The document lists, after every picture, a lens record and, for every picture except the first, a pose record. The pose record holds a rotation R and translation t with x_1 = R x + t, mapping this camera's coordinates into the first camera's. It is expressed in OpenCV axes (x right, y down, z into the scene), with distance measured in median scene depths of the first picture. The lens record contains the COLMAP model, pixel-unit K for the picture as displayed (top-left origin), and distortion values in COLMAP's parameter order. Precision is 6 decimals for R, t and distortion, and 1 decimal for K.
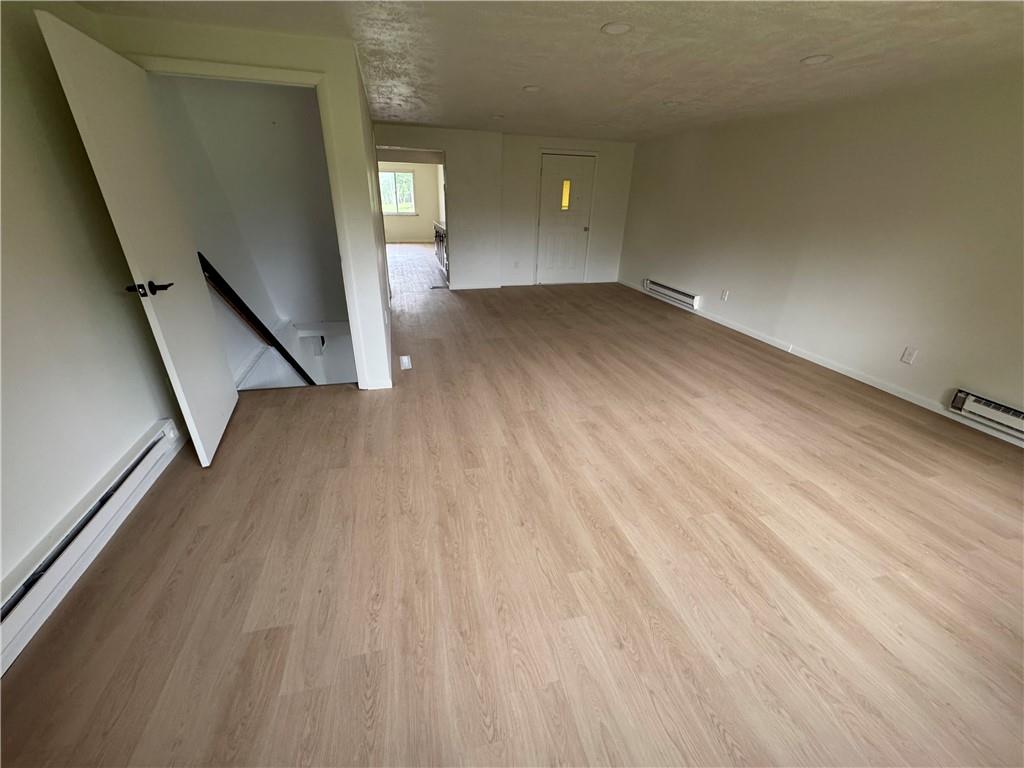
lens RADIAL K [[409.3, 0, 509.7], [0, 409.3, 383.5], [0, 0, 1]] dist [-0.005091, 0.000377]
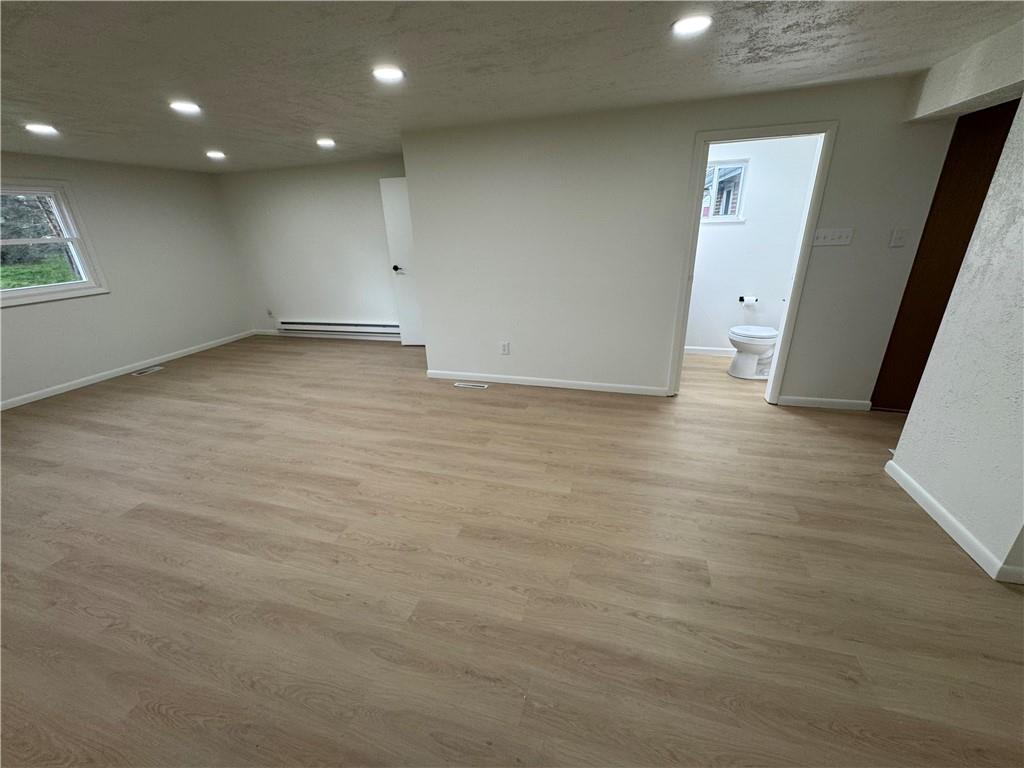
lens RADIAL K [[409.3, 0, 509.7], [0, 409.3, 383.5], [0, 0, 1]] dist [-0.005091, 0.000377]
pose [[-0.519413, 0.303569, -0.798784, 0.735840], [-0.342510, 0.782437, 0.520075, -0.880391], [0.782877, 0.543726, -0.302433, 1.911954]]
